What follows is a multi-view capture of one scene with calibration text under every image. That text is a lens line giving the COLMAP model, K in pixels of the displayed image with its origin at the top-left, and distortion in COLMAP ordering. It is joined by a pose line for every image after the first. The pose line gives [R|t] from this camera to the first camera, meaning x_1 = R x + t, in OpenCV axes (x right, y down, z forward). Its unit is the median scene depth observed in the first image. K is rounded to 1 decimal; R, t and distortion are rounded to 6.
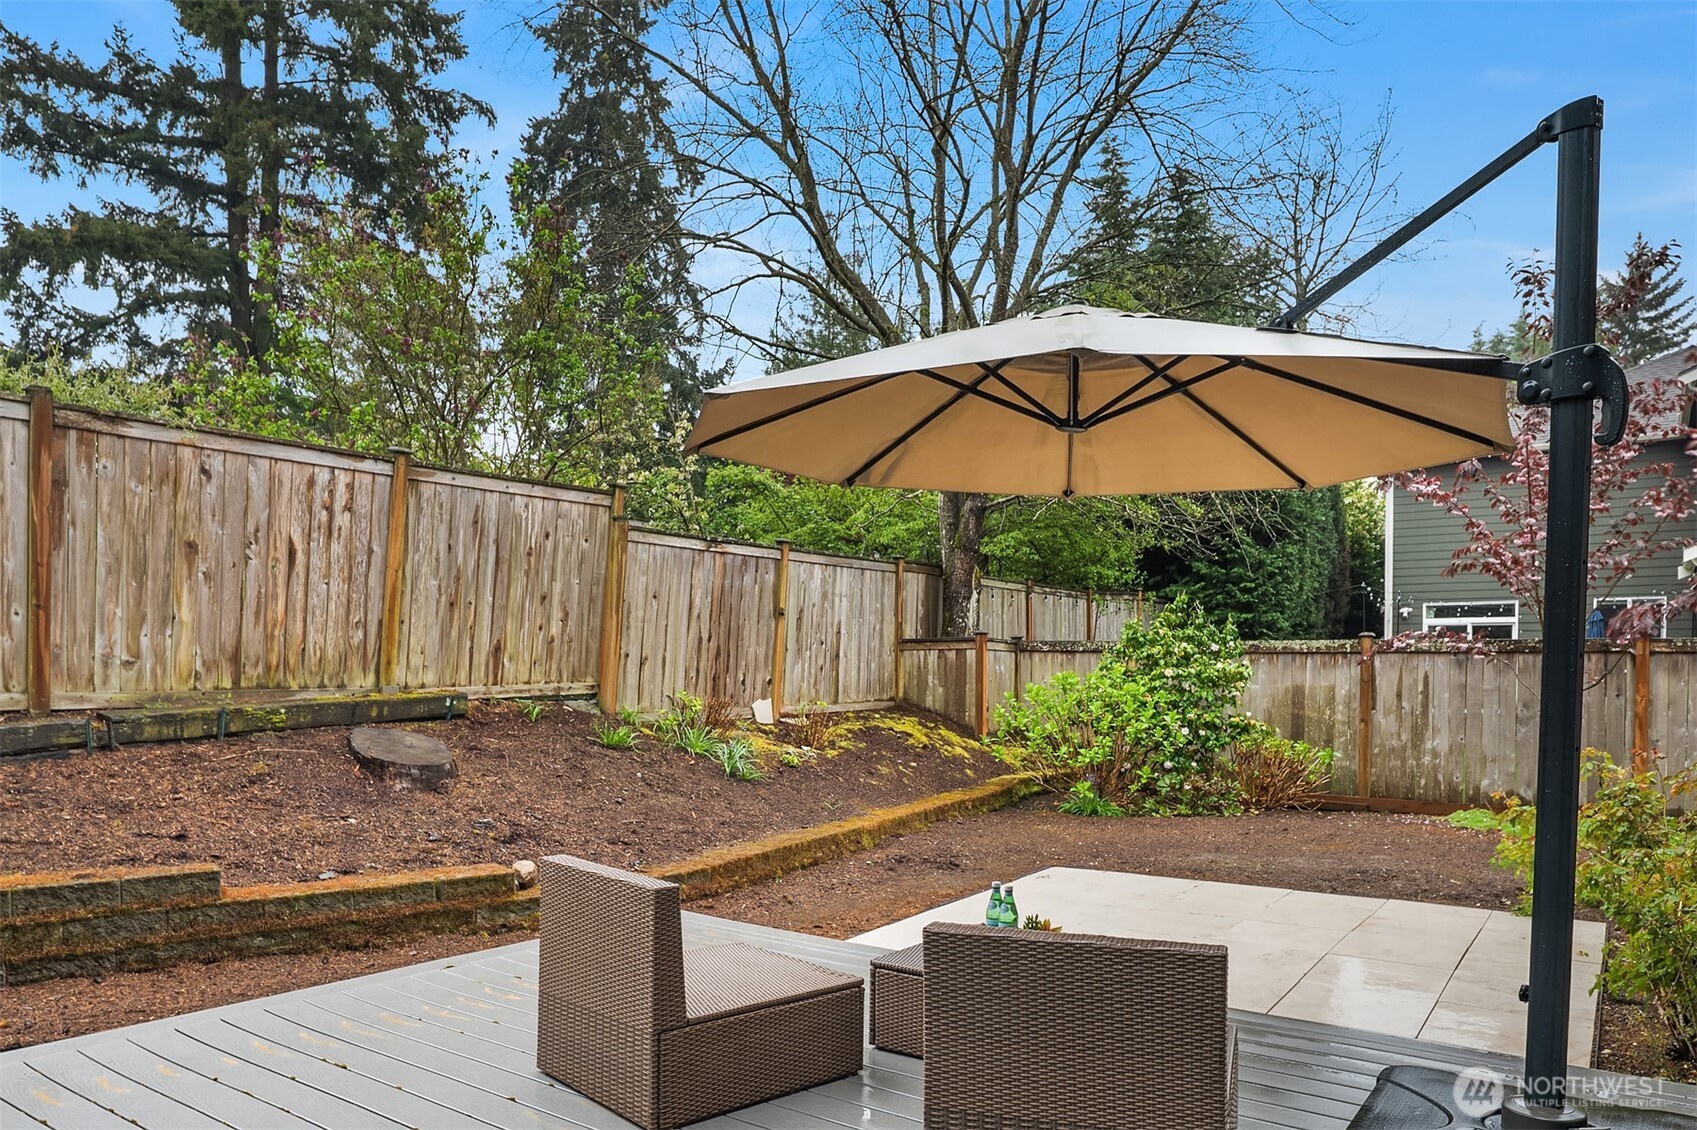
lens RADIAL K [[1123.5, 0, 849.0], [0, 1123.5, 690.7], [0, 0, 1]] dist [0.000674, 0.000568]
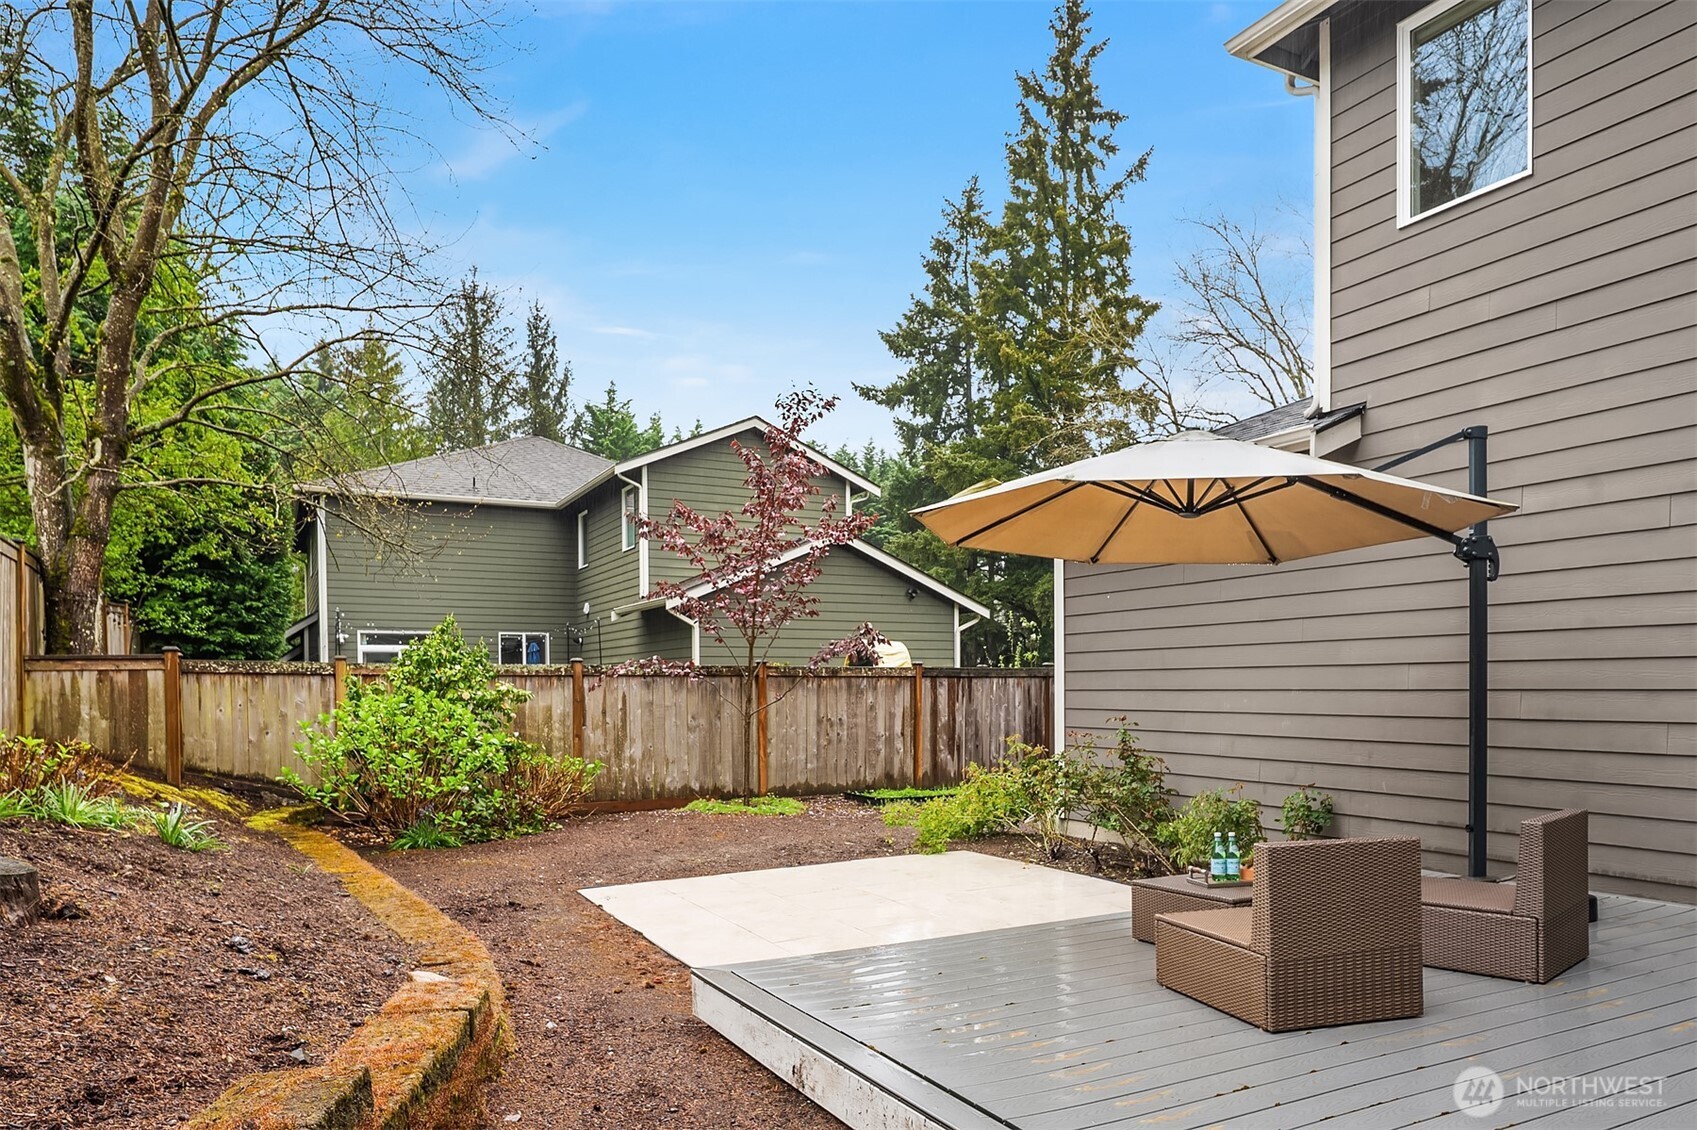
lens RADIAL K [[1110.1, 0, 852.0], [0, 1110.1, 712.3], [0, 0, 1]] dist [0.002067, -0.000082]
pose [[0.451907, -0.025686, 0.891695, -0.446549], [0.029499, 0.999469, 0.013840, -0.004845], [-0.891577, 0.020050, 0.452425, 0.262473]]
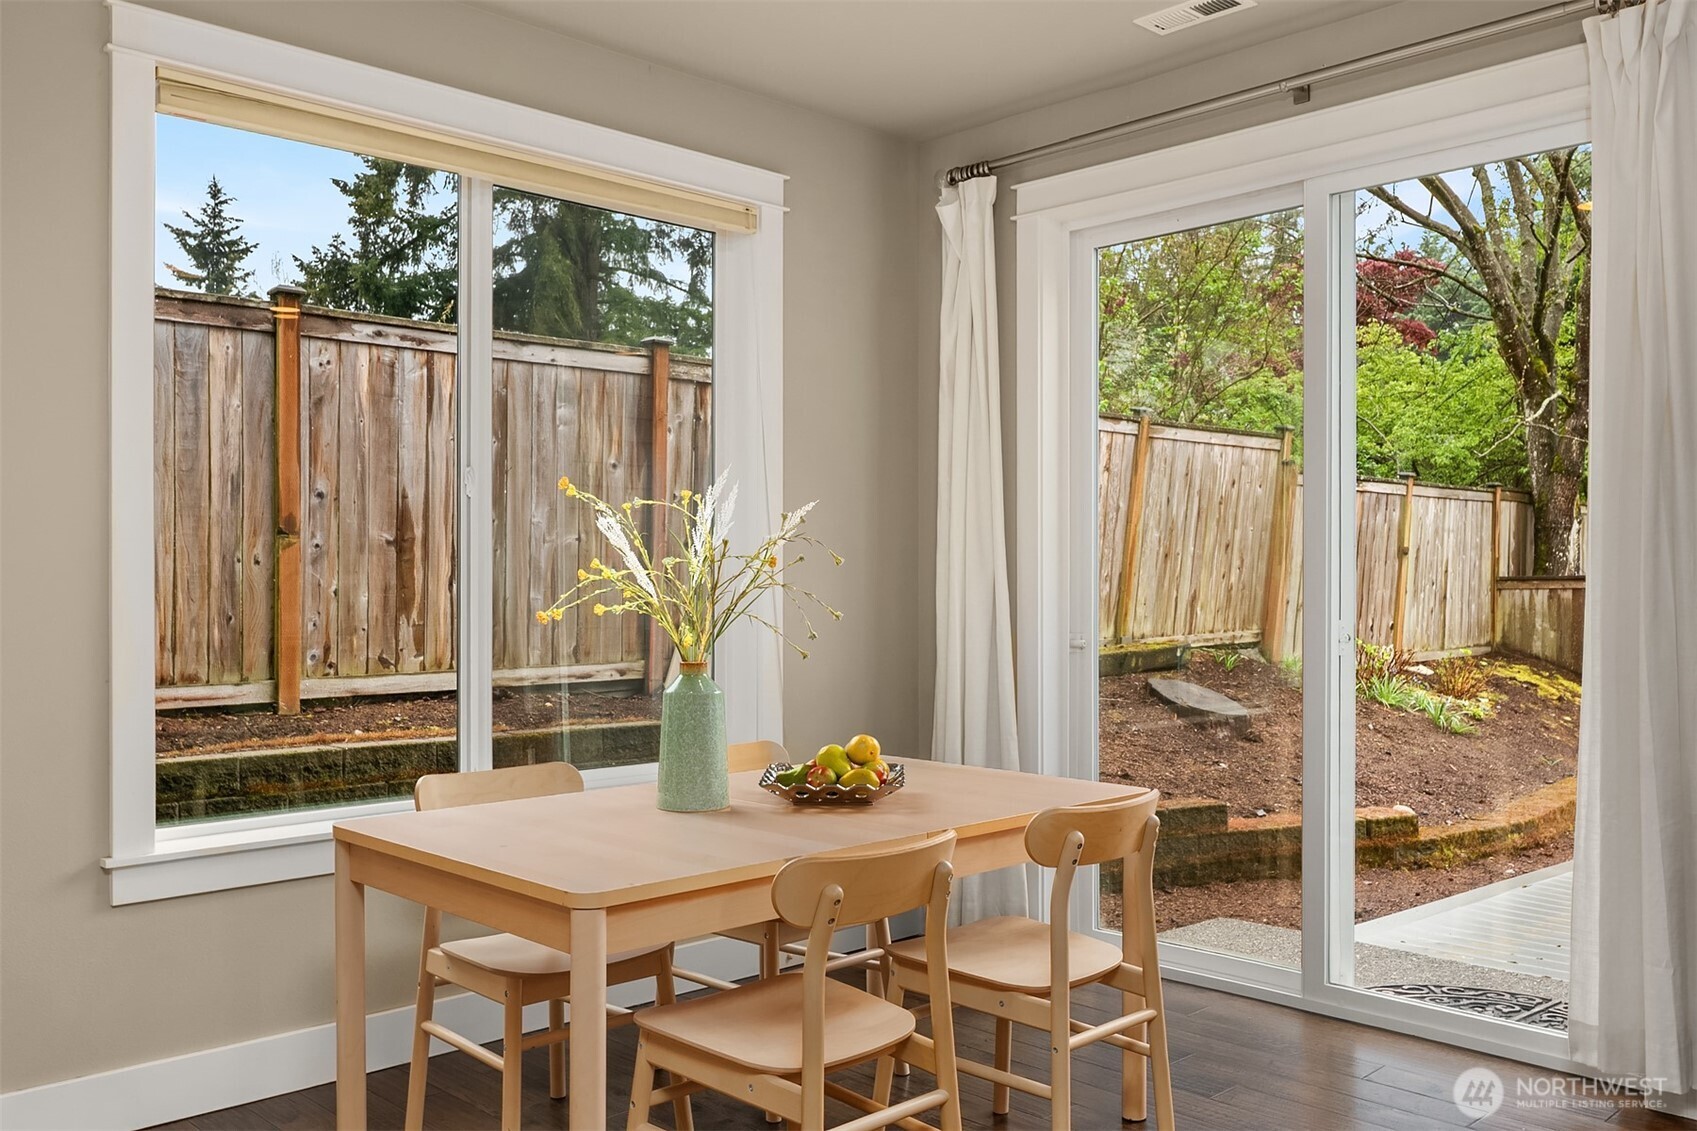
lens RADIAL K [[1431.2, 0, 854.9], [0, 1431.2, 593.8], [0, 0, 1]] dist [0.001364, -0.000330]
pose [[0.984597, -0.000617, -0.174838, -0.328235], [-0.002060, 0.999884, -0.015124, -0.017932], [0.174827, 0.015251, 0.984481, -0.263673]]
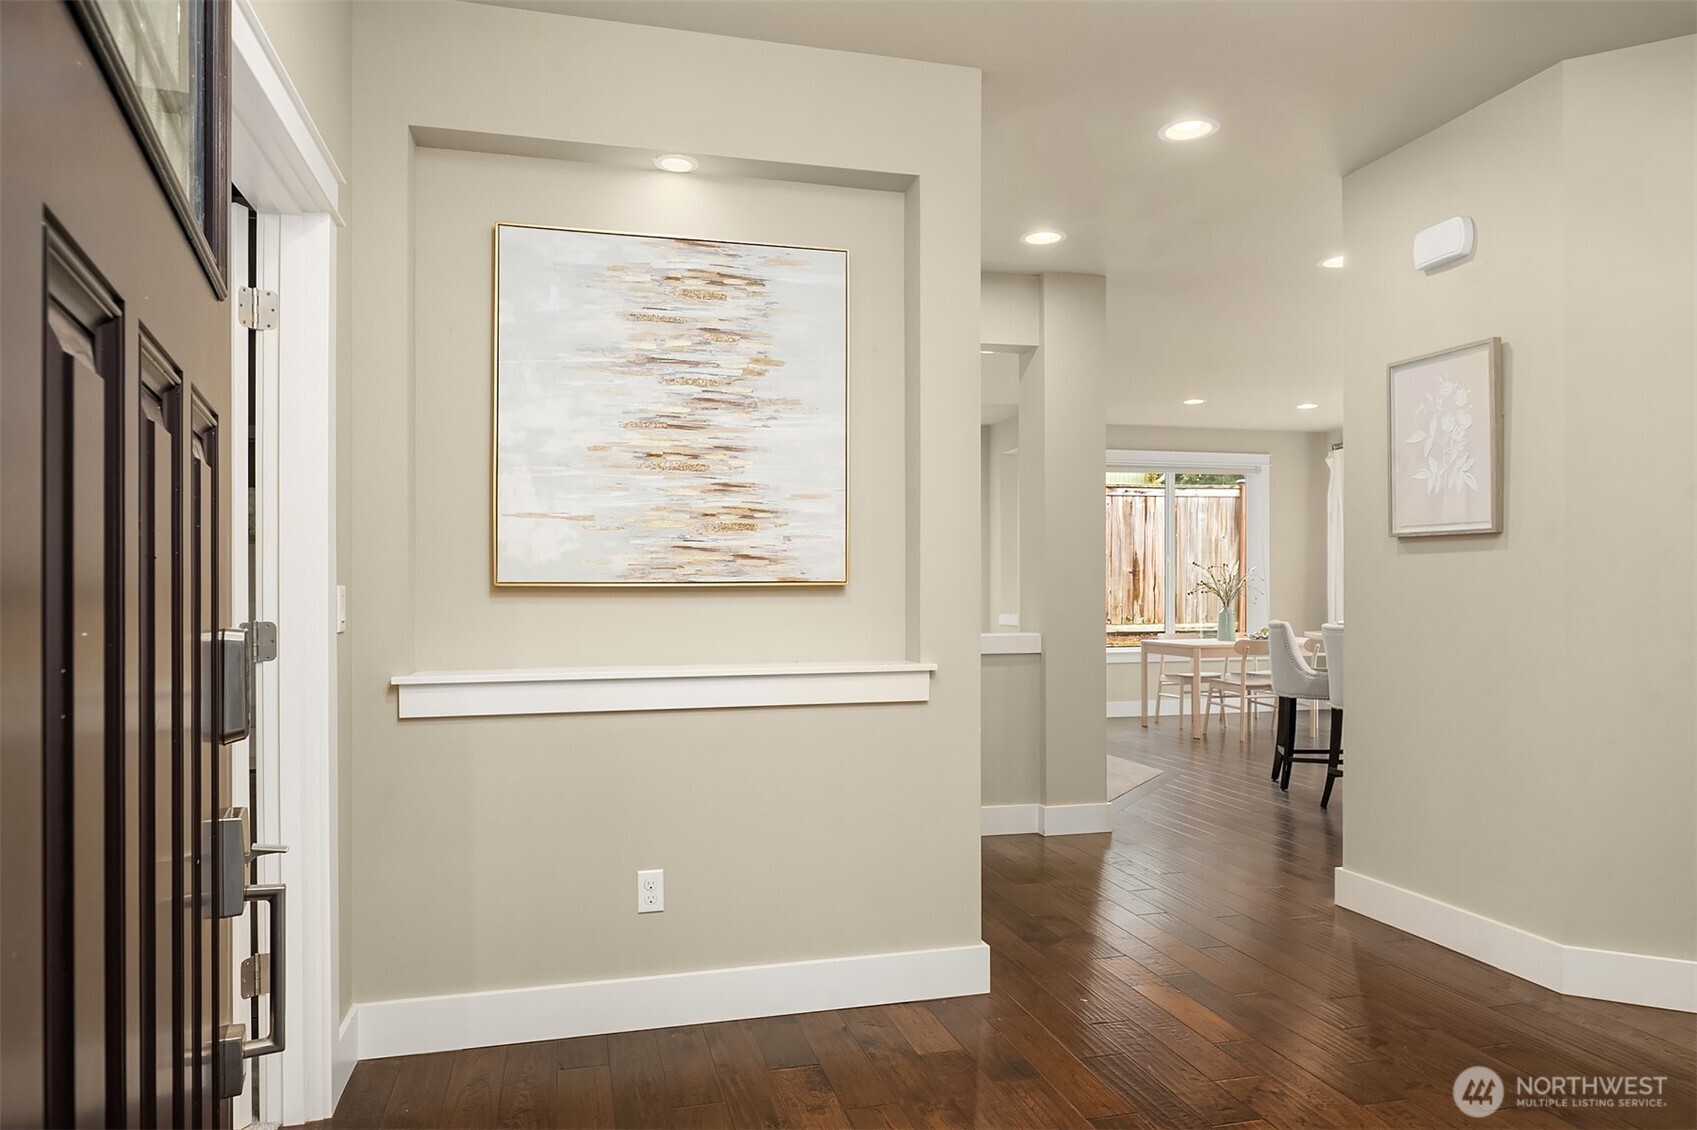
lens RADIAL K [[1111.8, 0, 856.8], [0, 1111.8, 591.9], [0, 0, 1]] dist [-0.002338, -0.000343]
pose [[0.772158, -0.004560, -0.635414, -0.083477], [-0.010268, 0.999754, -0.019652, -0.000070], [0.635348, 0.021698, 0.771921, -0.840022]]
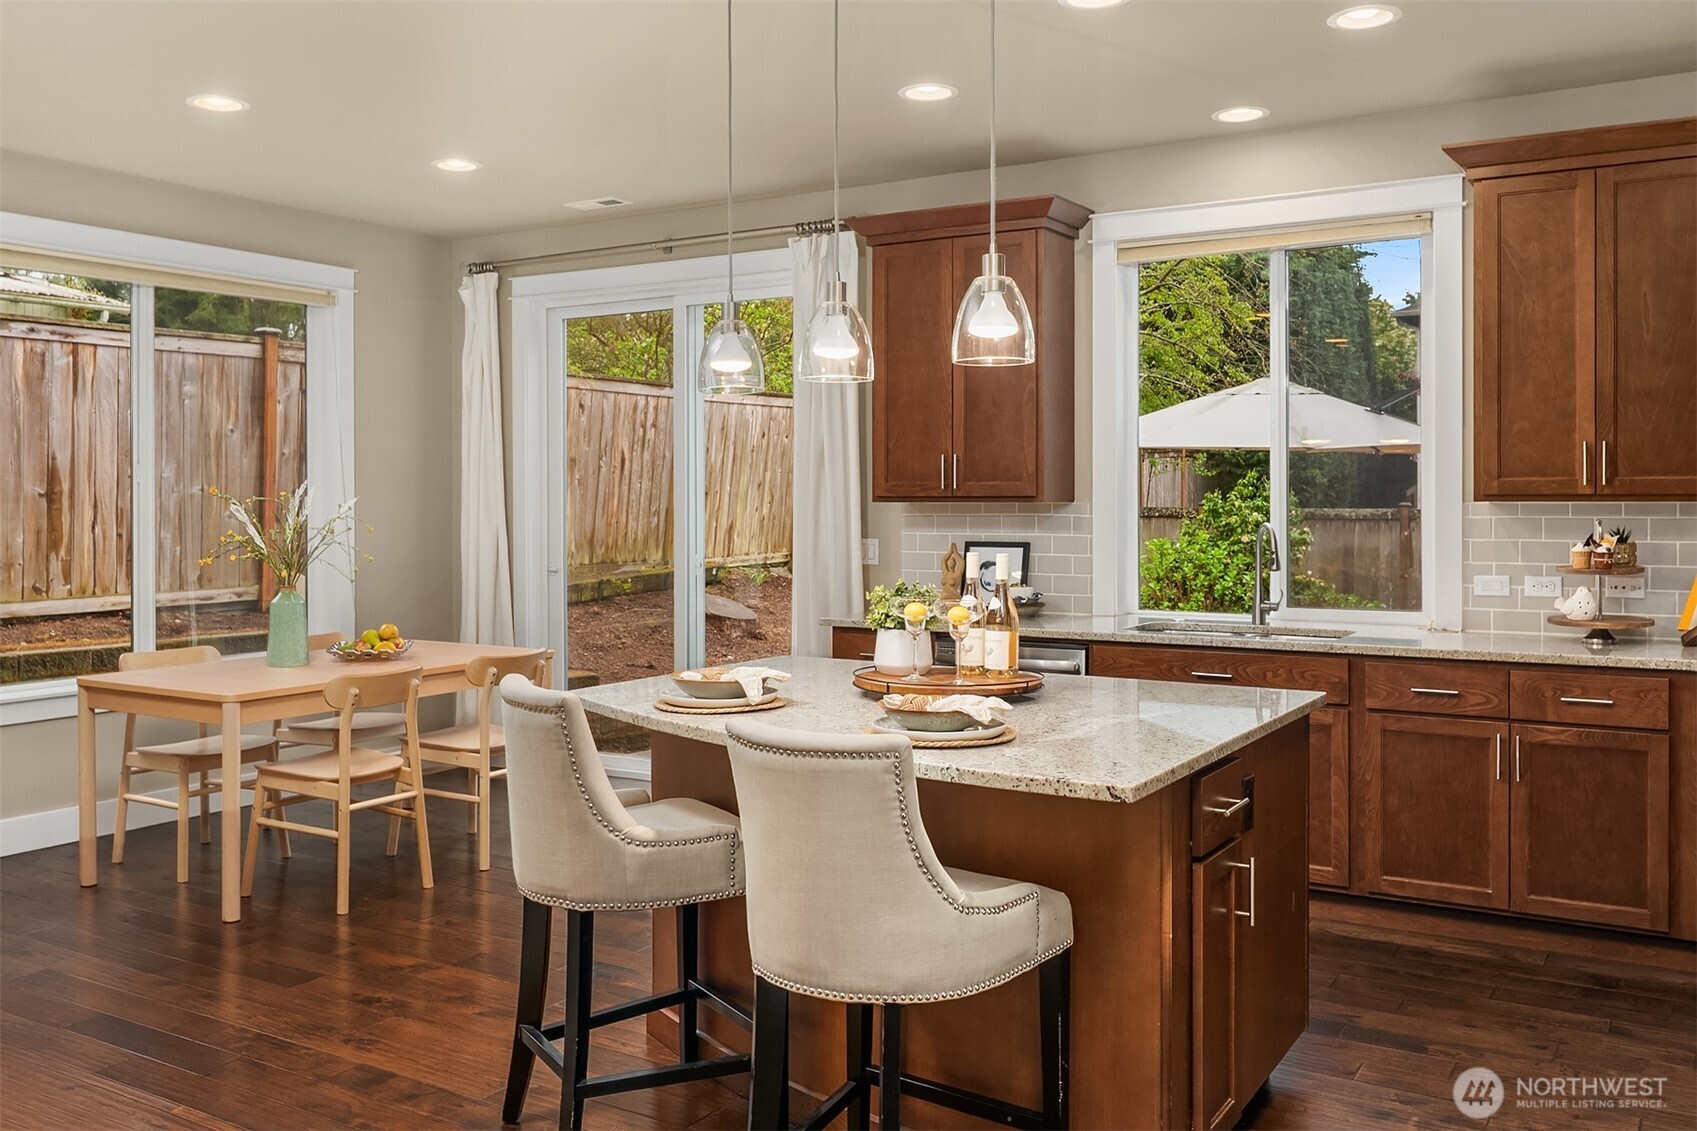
lens RADIAL K [[1436.0, 0, 852.2], [0, 1436.0, 510.8], [0, 0, 1]] dist [-0.001229, 0.005678]
pose [[0.997466, -0.005430, 0.070941, -0.247143], [0.006530, 0.999862, -0.015285, -0.025889], [-0.070848, 0.015710, 0.997363, -0.508494]]
